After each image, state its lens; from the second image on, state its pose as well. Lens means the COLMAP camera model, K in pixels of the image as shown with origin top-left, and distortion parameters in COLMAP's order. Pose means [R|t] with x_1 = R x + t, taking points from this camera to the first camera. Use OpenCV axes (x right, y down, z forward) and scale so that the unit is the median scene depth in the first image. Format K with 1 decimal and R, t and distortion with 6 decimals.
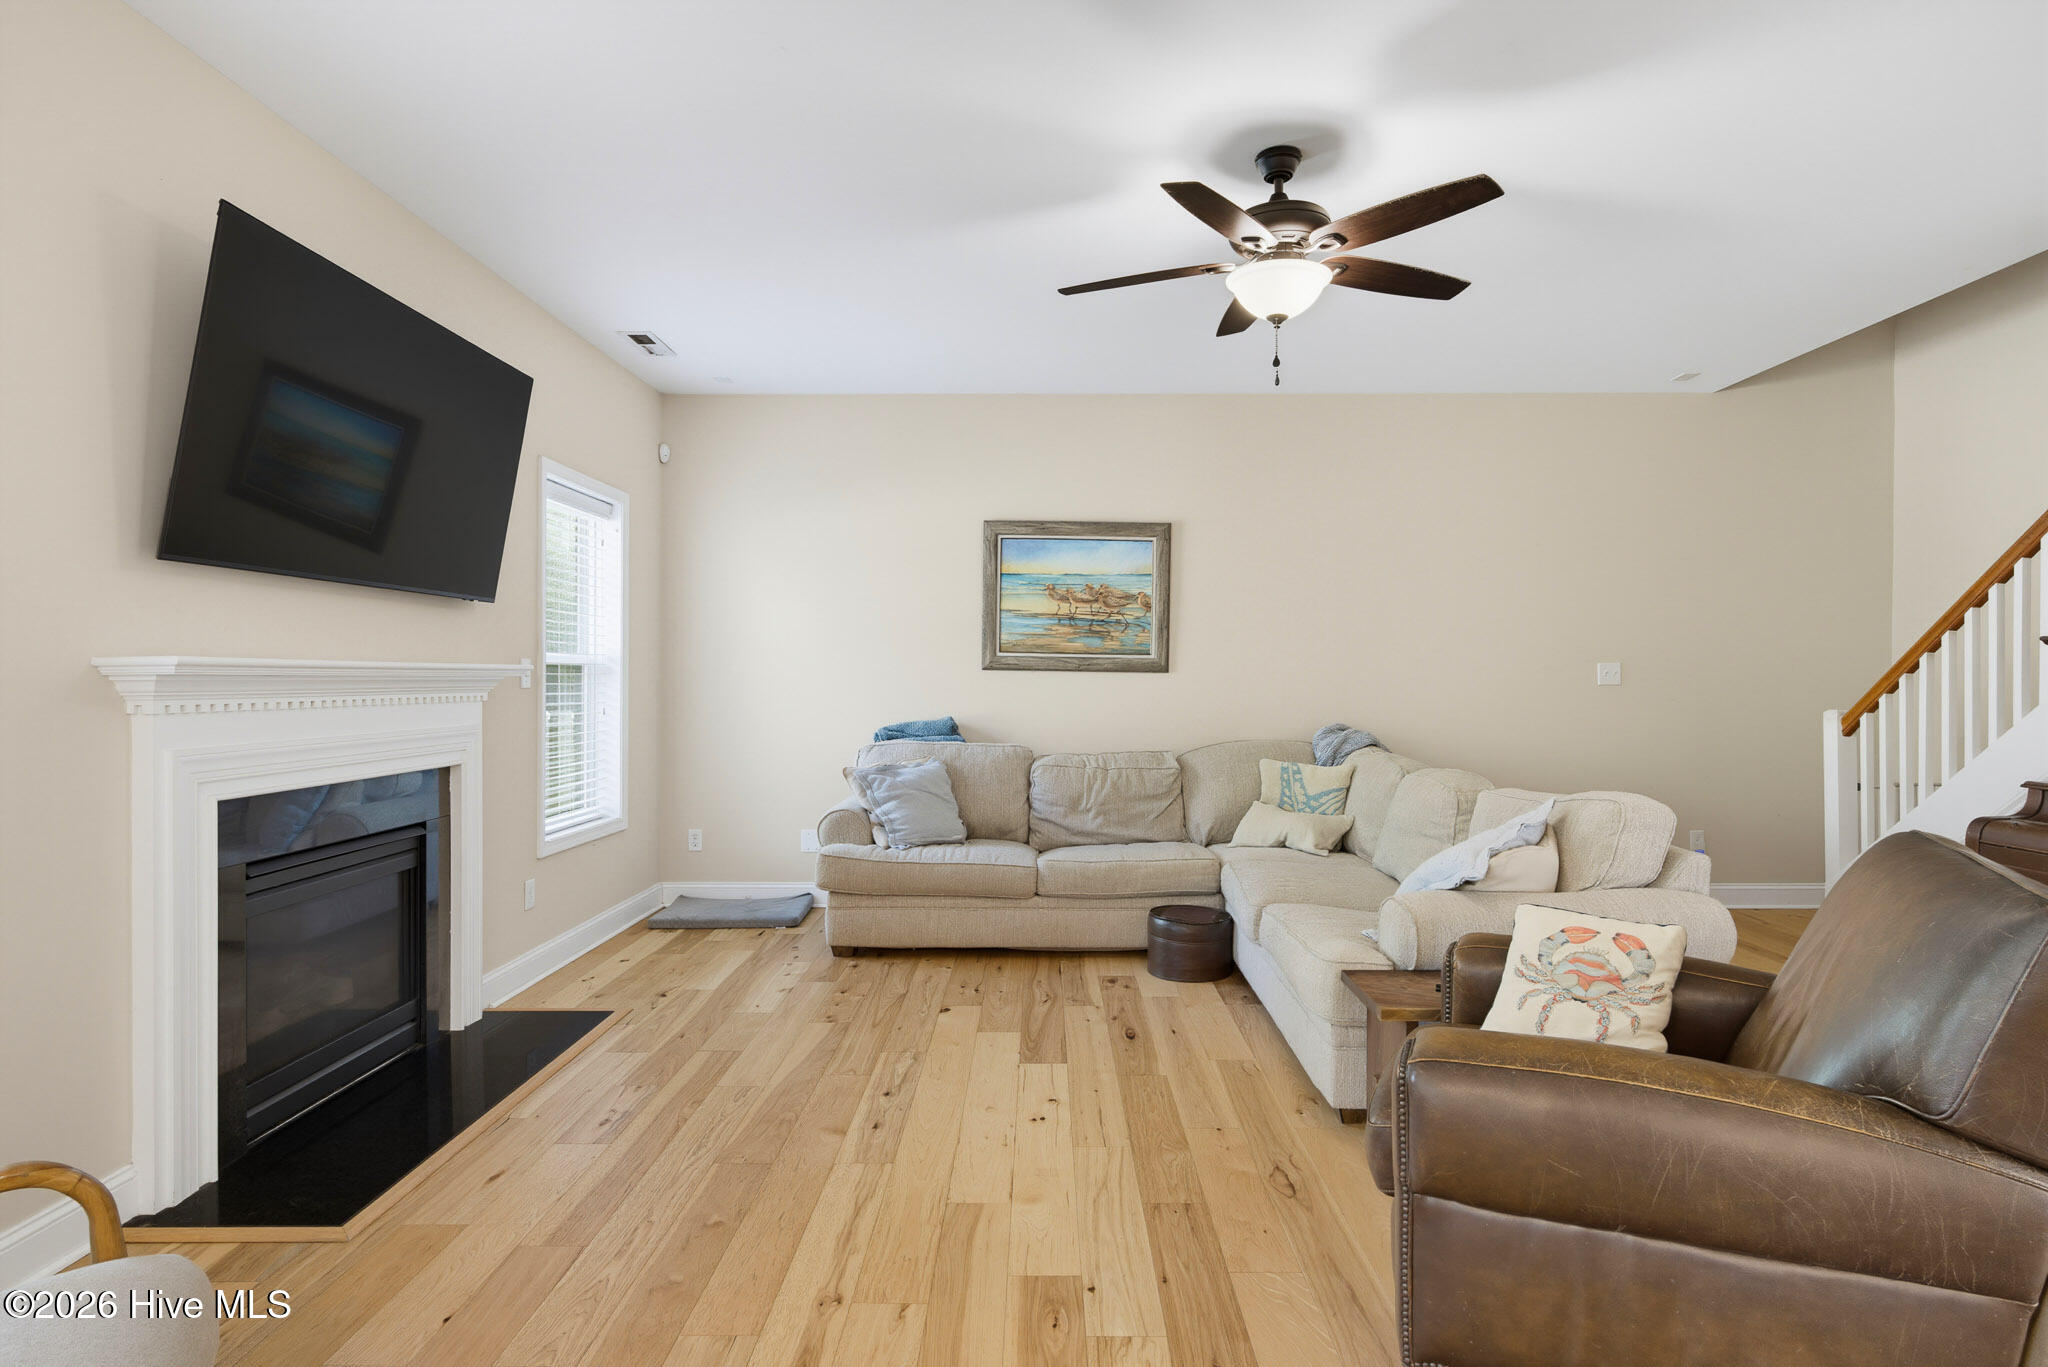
lens RADIAL K [[1056.8, 0, 1030.7], [0, 1056.8, 684.8], [0, 0, 1]] dist [-0.010623, 0.000899]
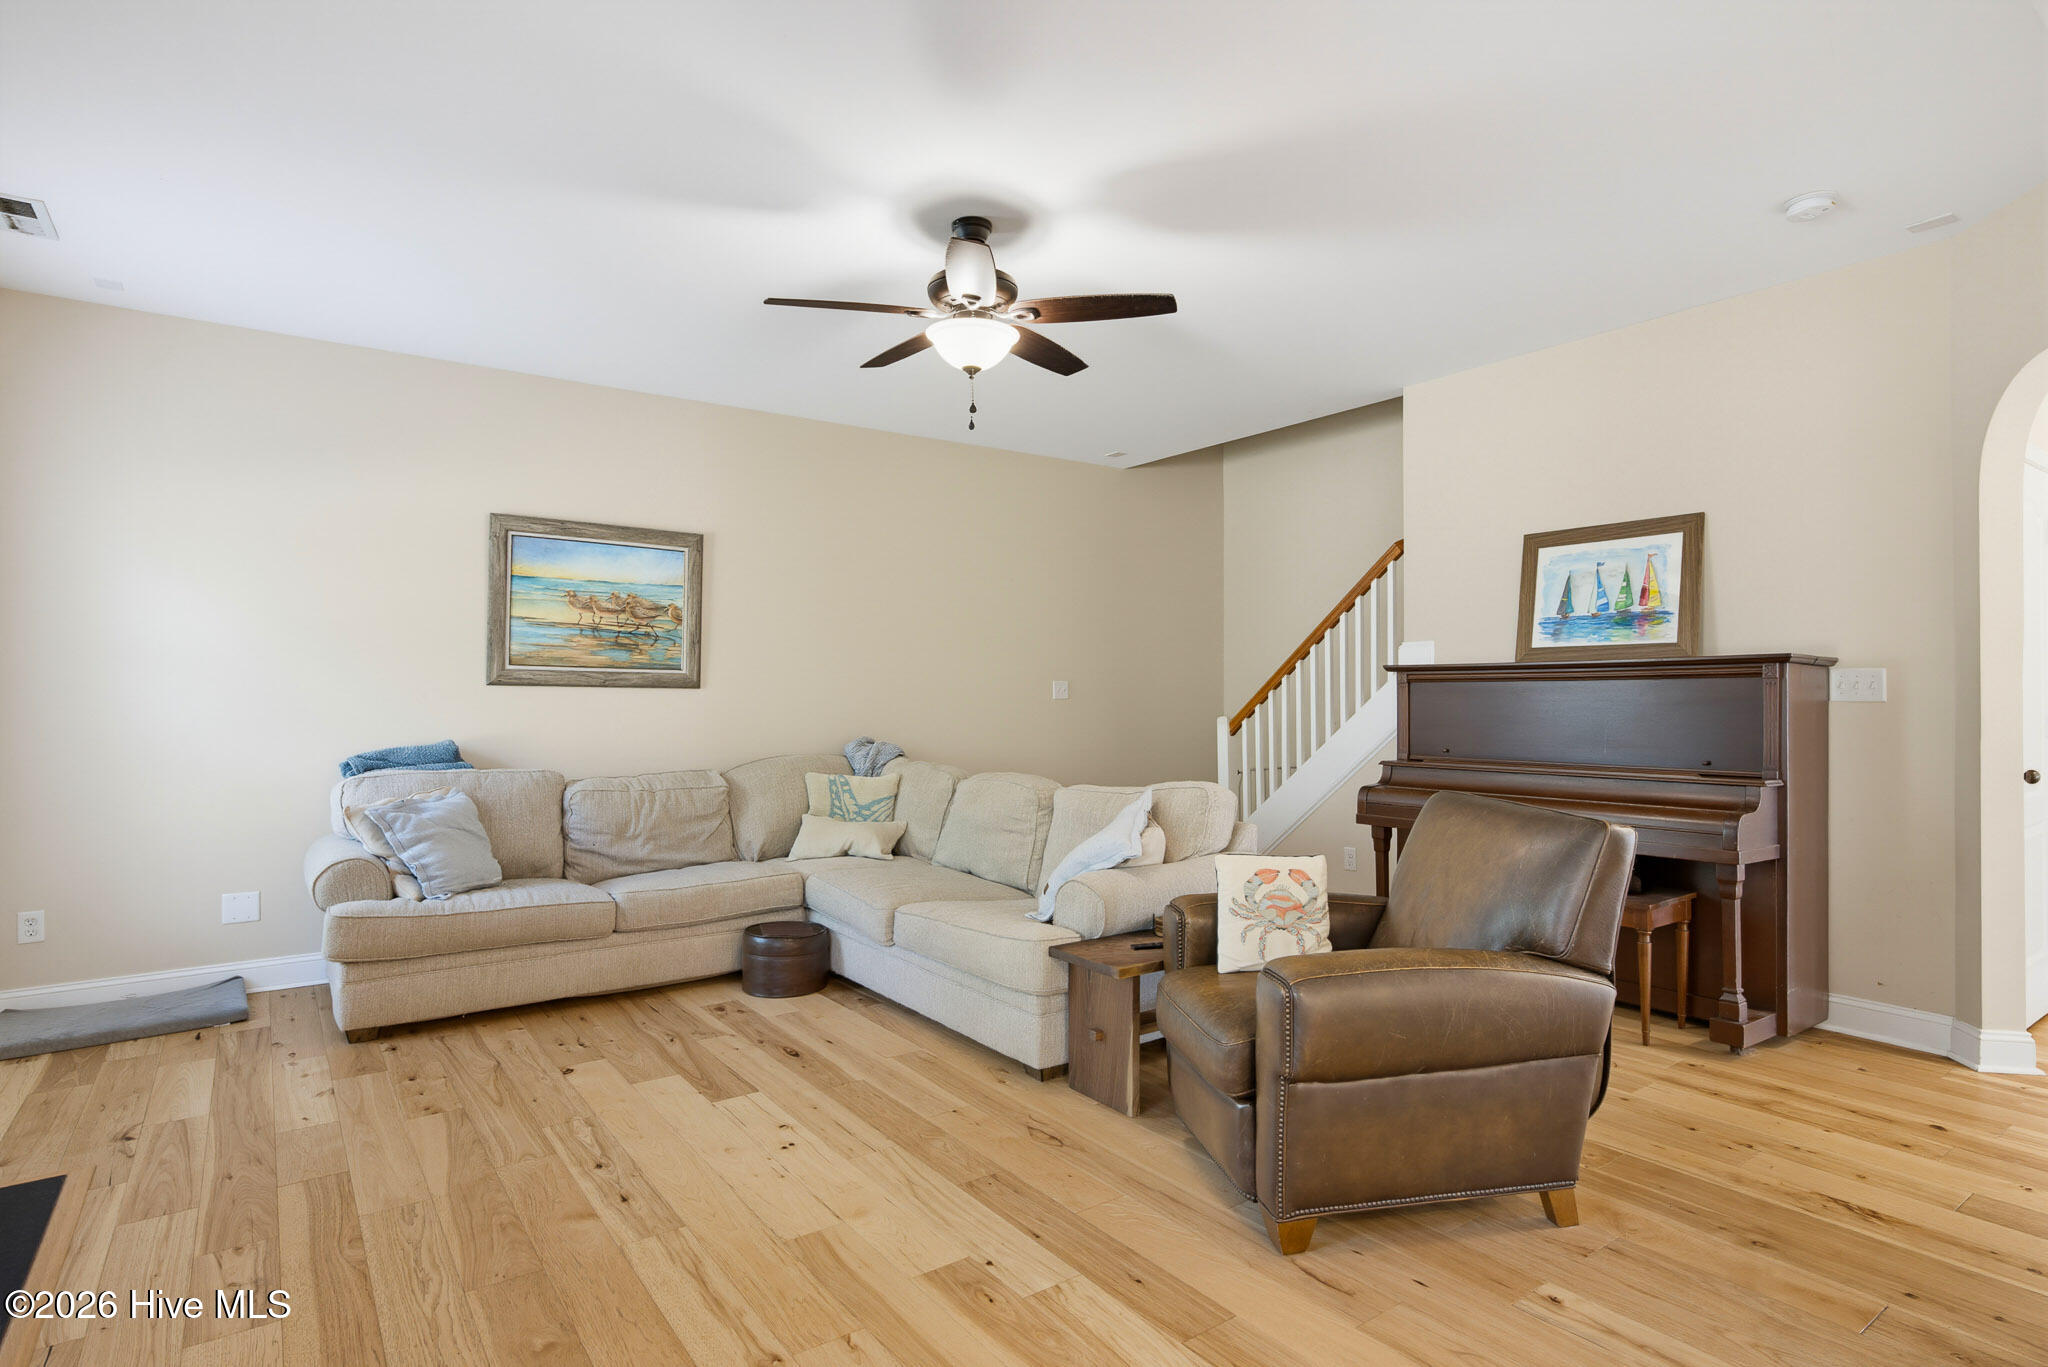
lens RADIAL K [[1066.5, 0, 1031.4], [0, 1066.5, 684.2], [0, 0, 1]] dist [-0.005588, 0.002327]
pose [[0.802875, 0.003392, 0.596138, -0.231081], [0.006094, 0.999885, -0.013898, -0.000017], [-0.596116, 0.014791, 0.802762, 0.039543]]
